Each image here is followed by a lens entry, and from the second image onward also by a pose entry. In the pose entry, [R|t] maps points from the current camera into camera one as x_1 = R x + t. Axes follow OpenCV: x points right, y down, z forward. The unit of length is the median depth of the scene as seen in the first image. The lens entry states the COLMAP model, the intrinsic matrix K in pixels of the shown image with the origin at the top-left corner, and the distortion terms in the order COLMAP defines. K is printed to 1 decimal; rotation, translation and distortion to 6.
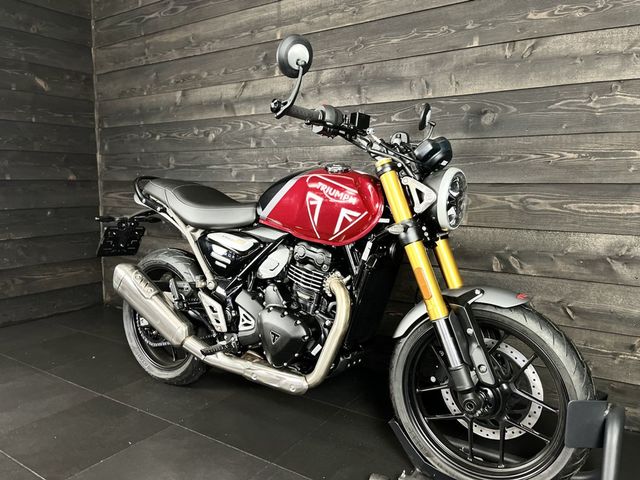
lens RADIAL K [[485.5, 0, 320.9], [0, 485.5, 242.4], [0, 0, 1]] dist [0.072239, -0.109315]
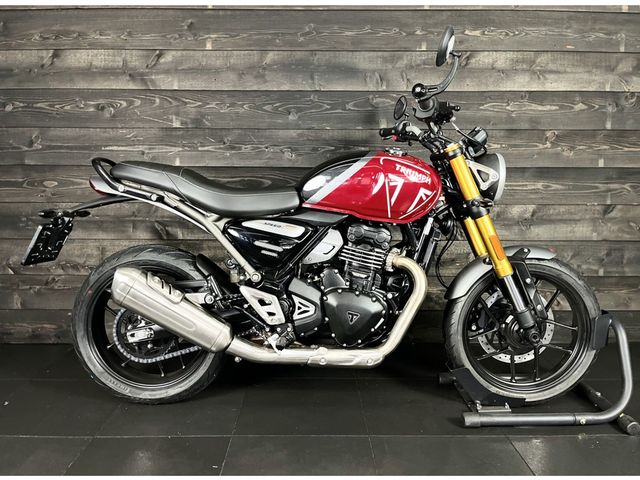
lens RADIAL K [[485.5, 0, 317.9], [0, 485.5, 248.5], [0, 0, 1]] dist [0.072239, -0.109315]
pose [[0.829514, -0.087588, 0.551575, -0.586394], [0.069360, 0.996136, 0.053871, -0.007300], [-0.554163, -0.006429, 0.832384, 0.158994]]
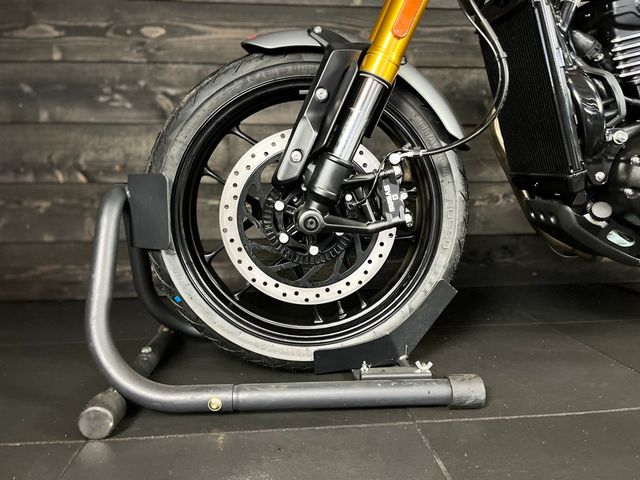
lens RADIAL K [[485.5, 0, 324.2], [0, 485.5, 236.1], [0, 0, 1]] dist [0.072239, -0.109315]
pose [[0.775051, -0.073443, 0.627616, -0.741722], [0.088535, 0.996047, 0.007224, 0.181074], [-0.625666, 0.049967, 0.778489, 0.808122]]
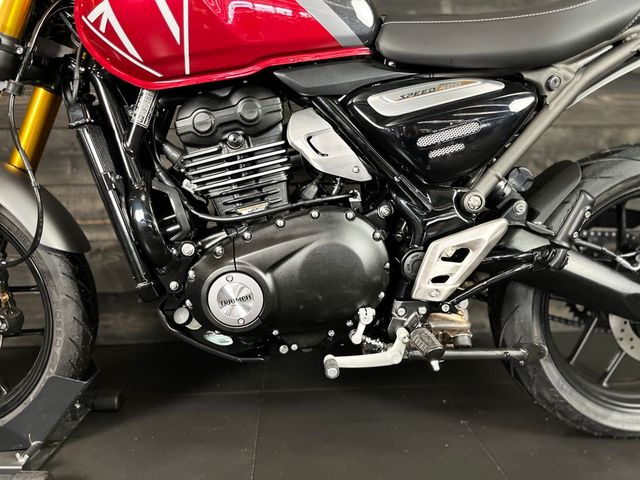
lens RADIAL K [[485.5, 0, 316.3], [0, 485.5, 243.1], [0, 0, 1]] dist [0.072239, -0.109315]
pose [[0.800484, -0.084822, 0.593322, -0.457601], [0.090509, 0.995690, 0.020235, 0.120249], [-0.592481, 0.037503, 0.804711, 0.556644]]
